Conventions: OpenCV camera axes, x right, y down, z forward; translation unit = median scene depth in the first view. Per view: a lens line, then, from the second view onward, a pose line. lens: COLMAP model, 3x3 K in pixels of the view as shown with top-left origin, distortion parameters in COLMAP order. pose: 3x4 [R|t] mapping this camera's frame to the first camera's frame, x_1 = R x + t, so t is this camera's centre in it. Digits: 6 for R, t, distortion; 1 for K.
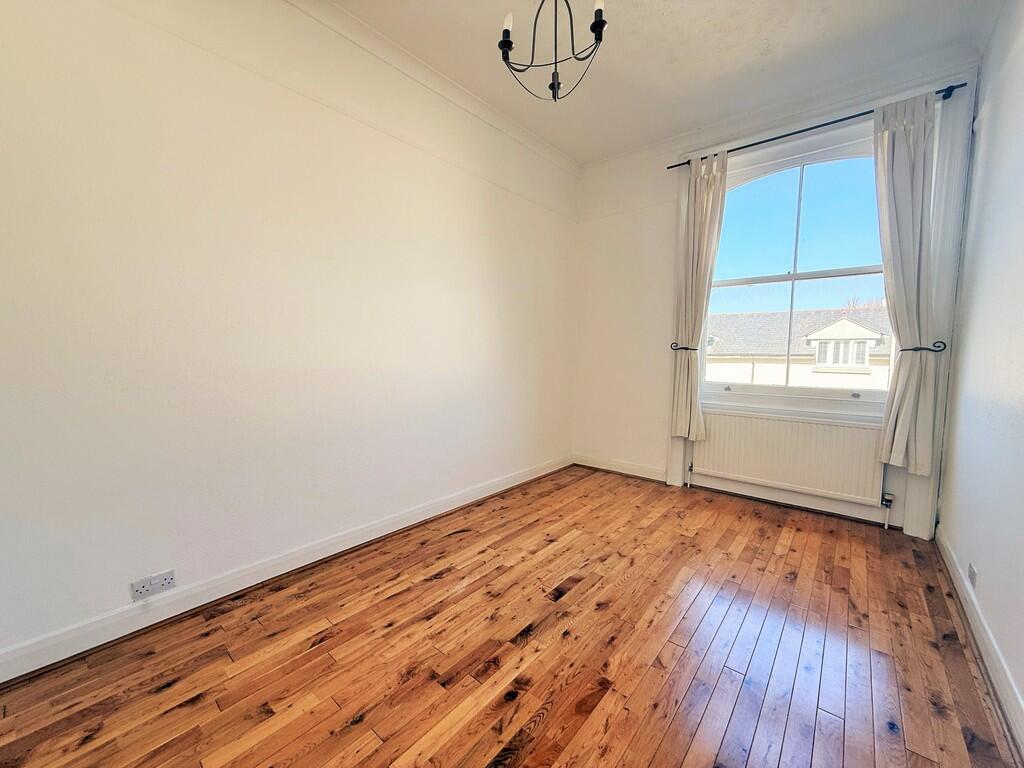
lens RADIAL K [[407.1, 0, 511.4], [0, 407.1, 380.9], [0, 0, 1]] dist [-0.001054, 0.000661]
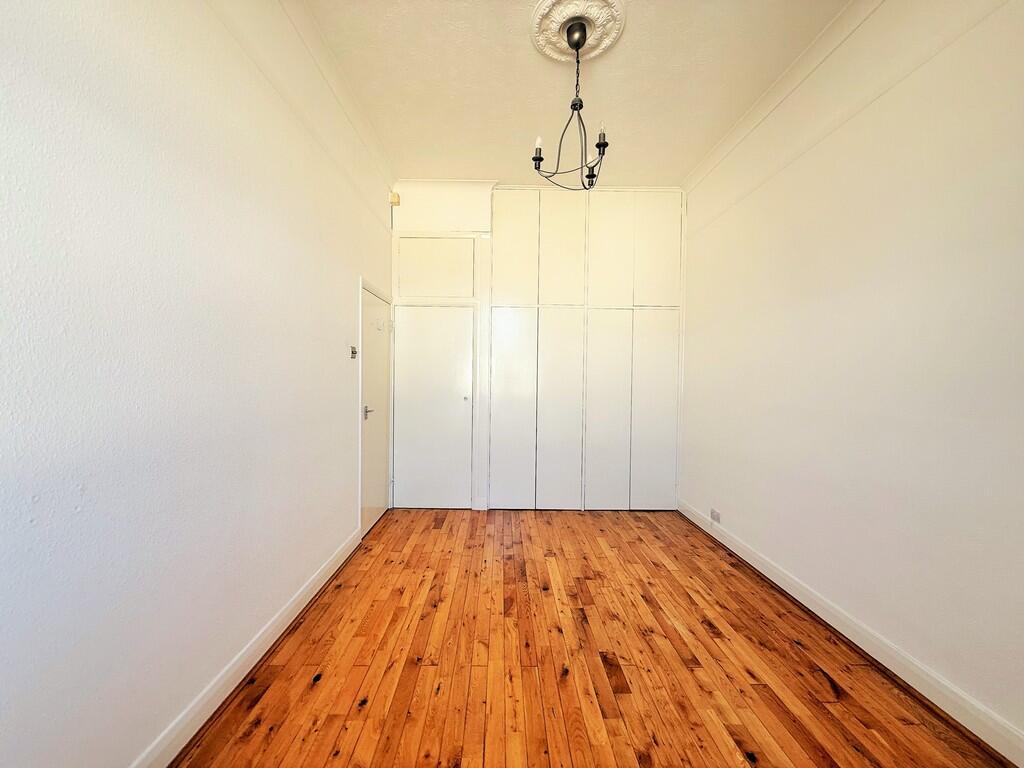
lens RADIAL K [[407.1, 0, 510.7], [0, 407.1, 381.0], [0, 0, 1]] dist [-0.001054, 0.000661]
pose [[-0.747780, -0.009701, -0.663876, 0.947522], [-0.066212, 0.995998, 0.060025, -0.133081], [0.660637, 0.088842, -0.745430, 1.599917]]
